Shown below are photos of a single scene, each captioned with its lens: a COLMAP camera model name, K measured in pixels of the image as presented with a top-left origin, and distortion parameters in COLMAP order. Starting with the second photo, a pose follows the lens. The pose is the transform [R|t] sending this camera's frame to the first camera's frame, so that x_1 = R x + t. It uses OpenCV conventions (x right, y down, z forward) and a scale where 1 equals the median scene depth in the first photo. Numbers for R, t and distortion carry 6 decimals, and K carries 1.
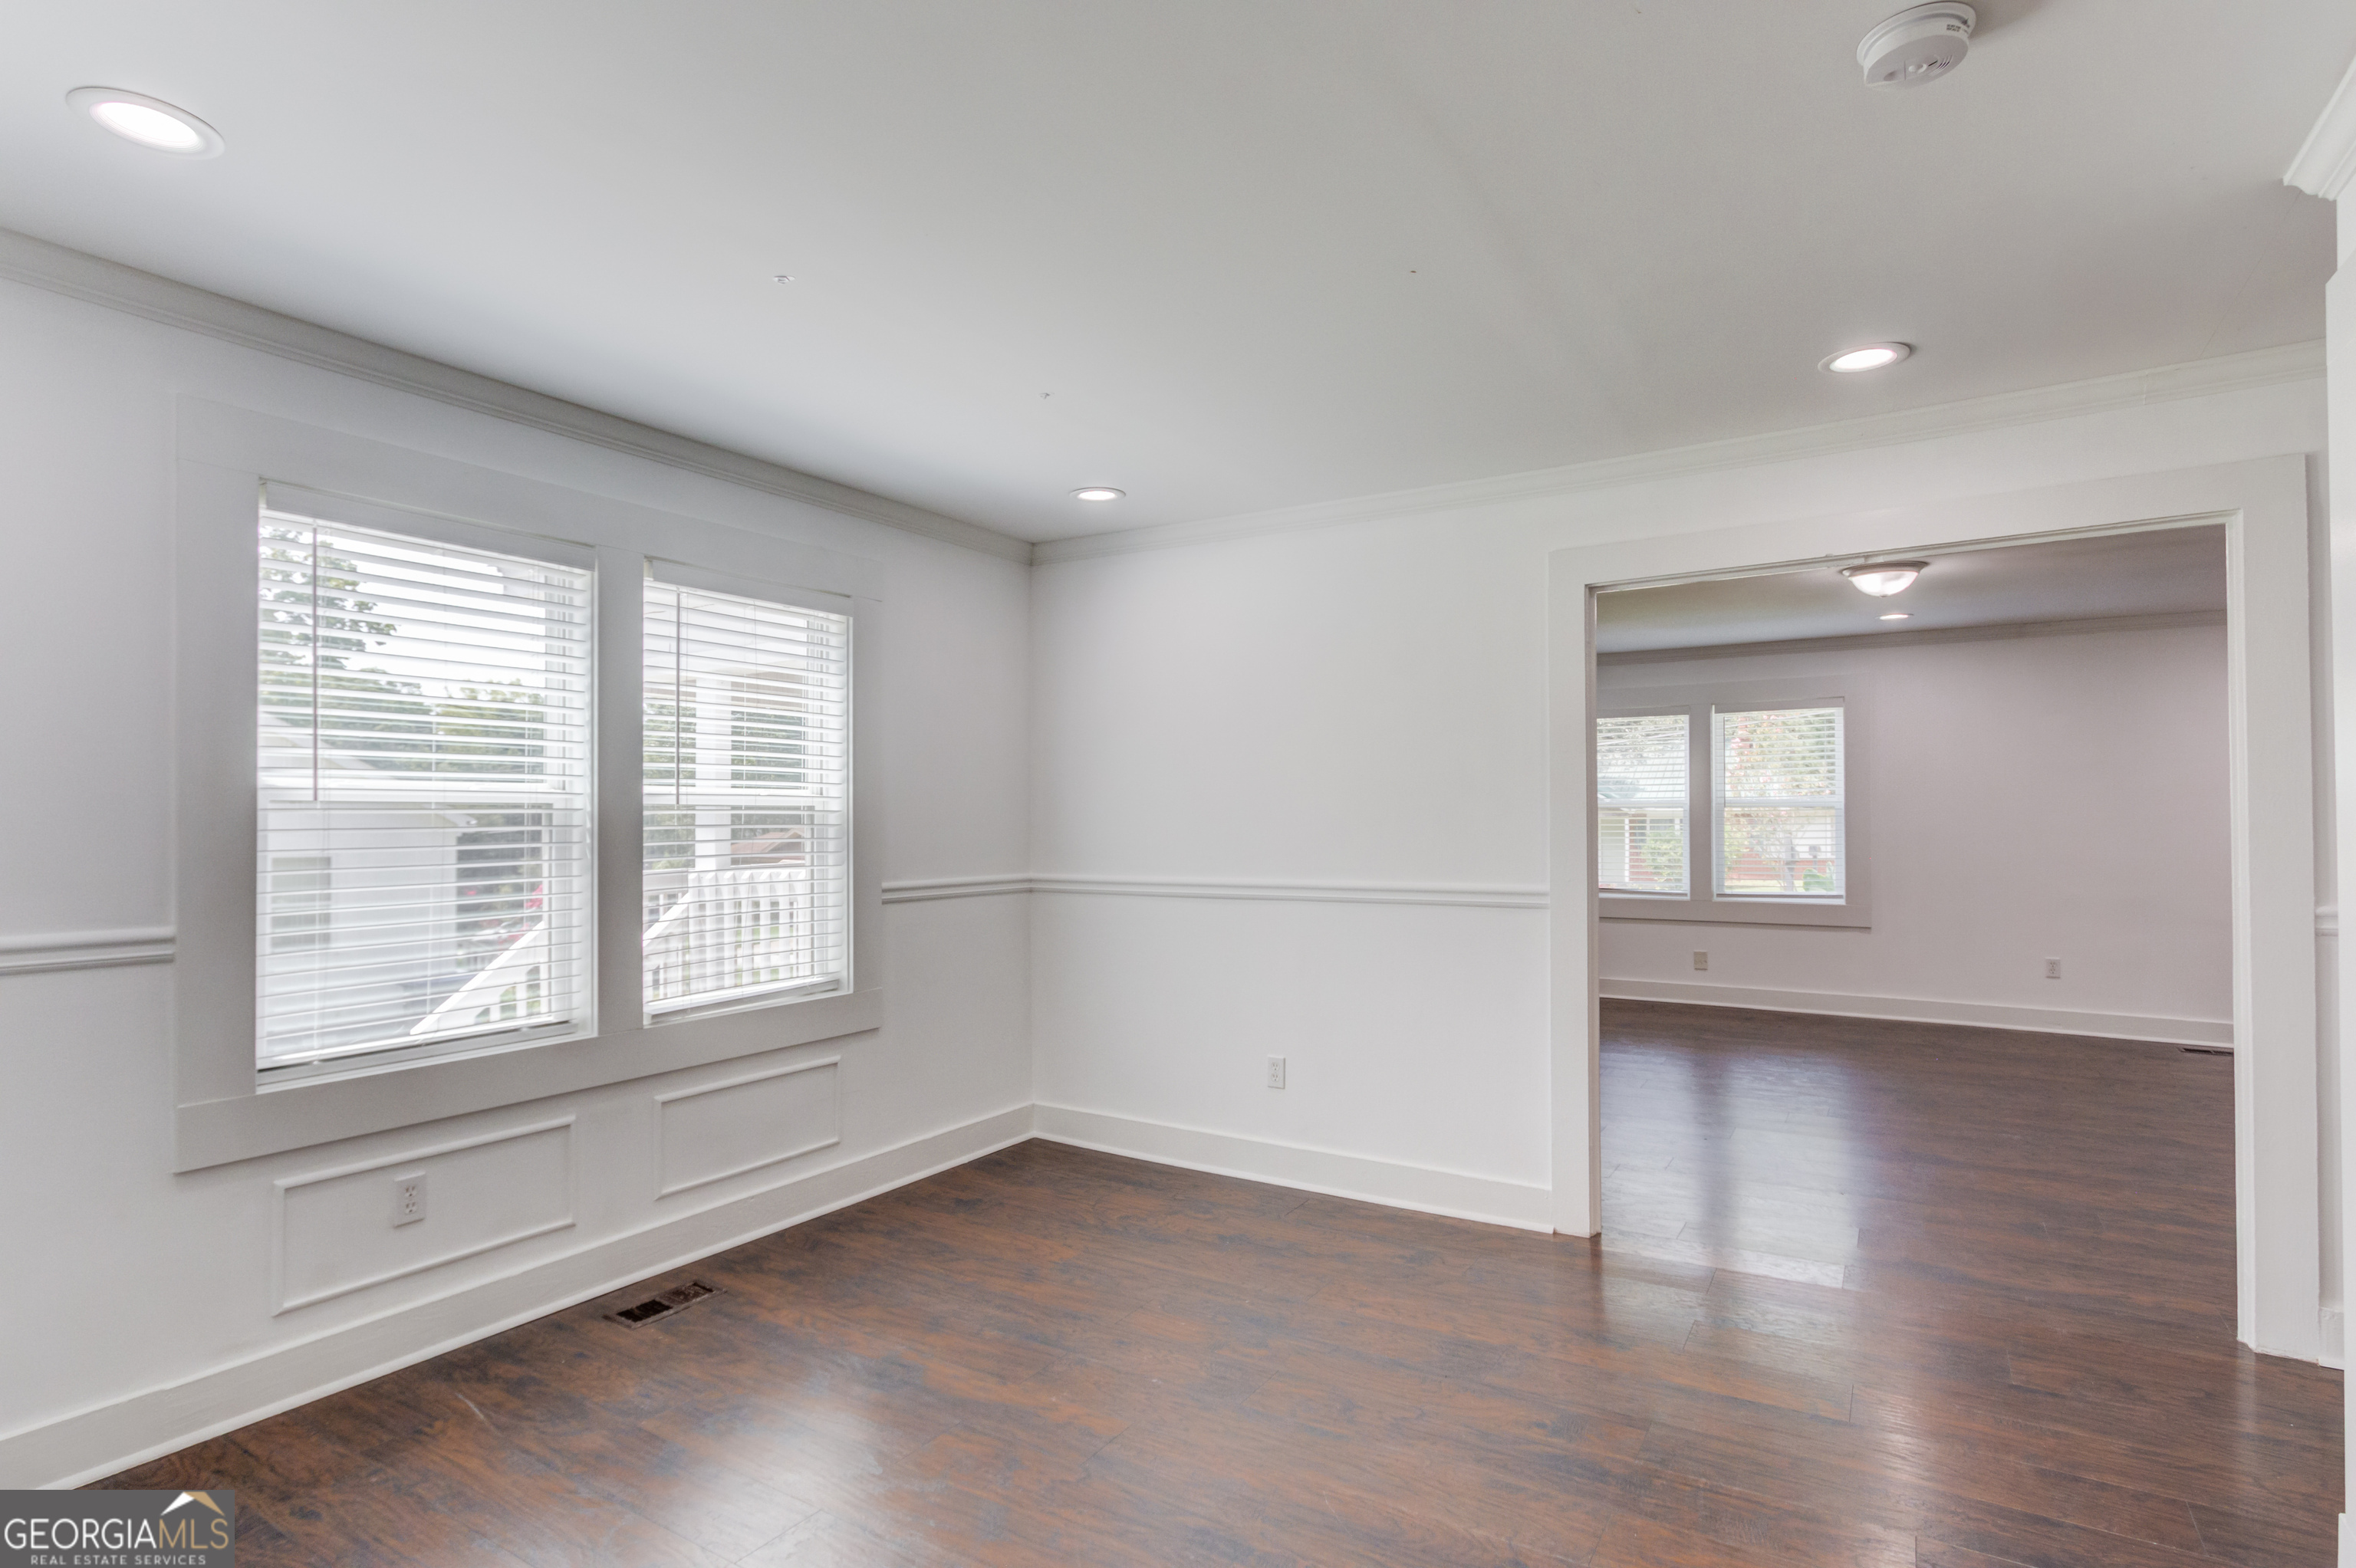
lens RADIAL K [[1155.2, 0, 1185.2], [0, 1155.2, 817.1], [0, 0, 1]] dist [0.000114, 0.000045]
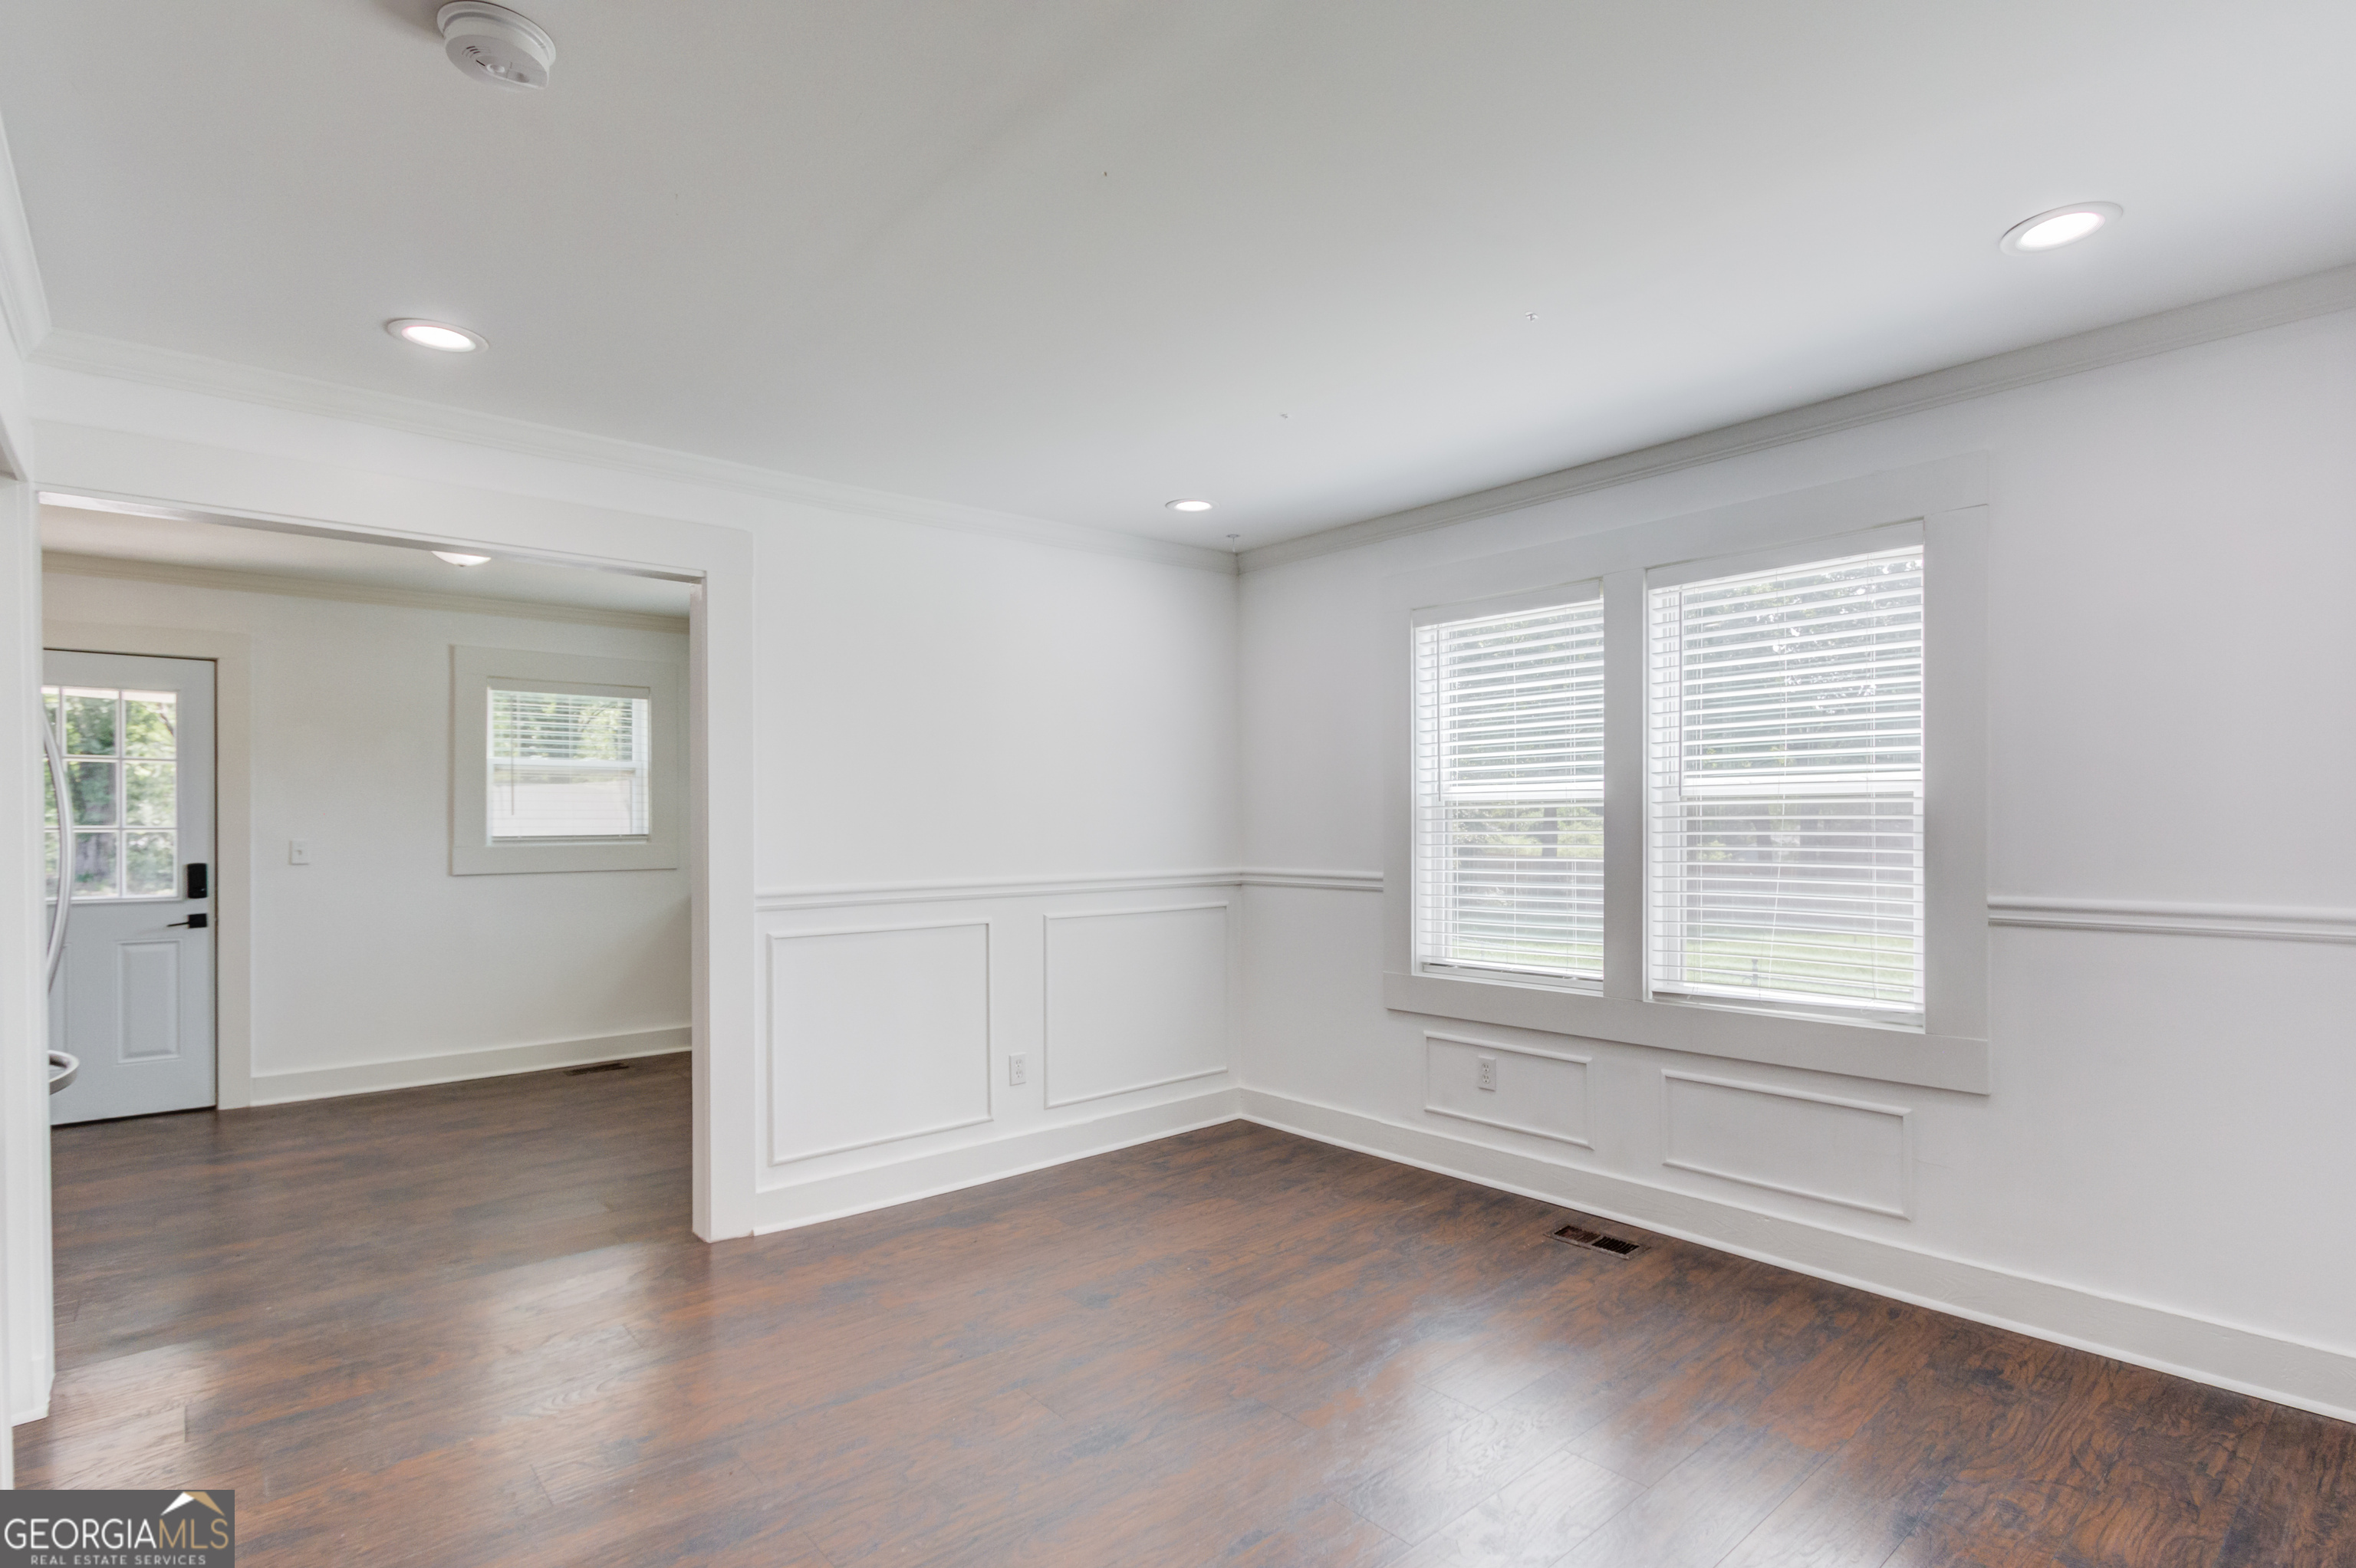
lens RADIAL K [[1155.2, 0, 1185.2], [0, 1155.2, 817.1], [0, 0, 1]] dist [0.000114, 0.000045]
pose [[-0.290466, 0.007916, -0.956853, 0.722194], [0.015501, 0.999873, 0.003567, -0.003016], [0.956760, -0.013796, -0.290552, 0.923649]]
